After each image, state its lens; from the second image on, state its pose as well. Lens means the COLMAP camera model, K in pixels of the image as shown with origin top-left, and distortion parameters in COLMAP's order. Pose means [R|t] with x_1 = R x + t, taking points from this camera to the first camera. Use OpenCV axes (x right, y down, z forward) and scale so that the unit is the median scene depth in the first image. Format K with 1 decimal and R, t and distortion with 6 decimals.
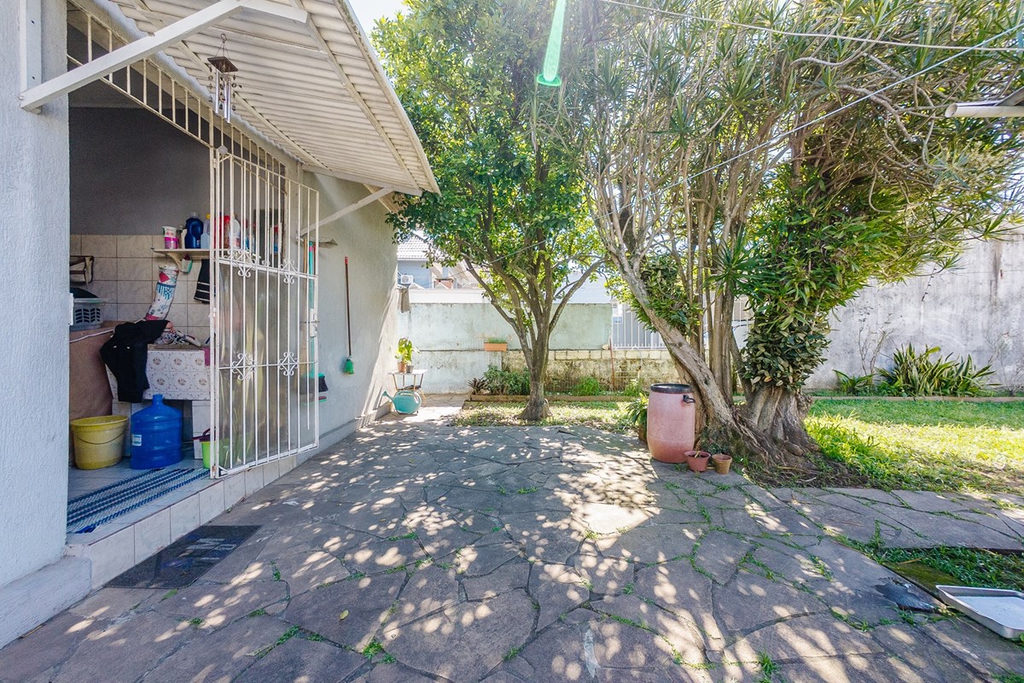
lens RADIAL K [[390.4, 0, 515.3], [0, 390.4, 338.6], [0, 0, 1]] dist [-0.017559, 0.006792]
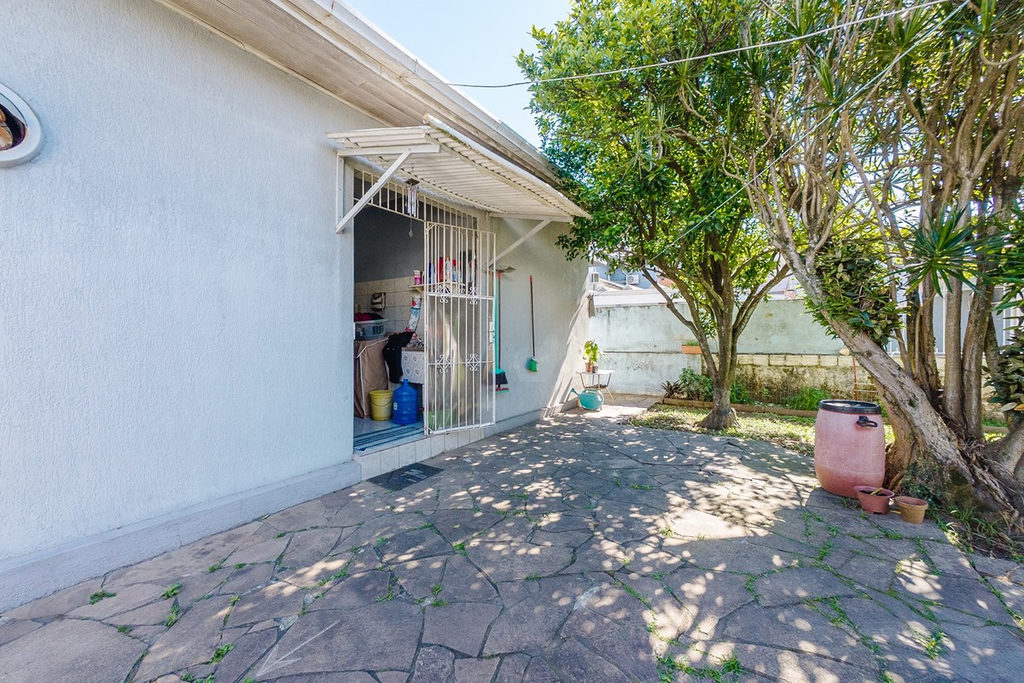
lens RADIAL K [[390.4, 0, 511.0], [0, 390.4, 338.5], [0, 0, 1]] dist [-0.017559, 0.006792]
pose [[0.831221, -0.000033, -0.555942, 0.342254], [0.001383, 0.999997, 0.002009, -0.025802], [0.555941, -0.002439, 0.831218, -0.100472]]
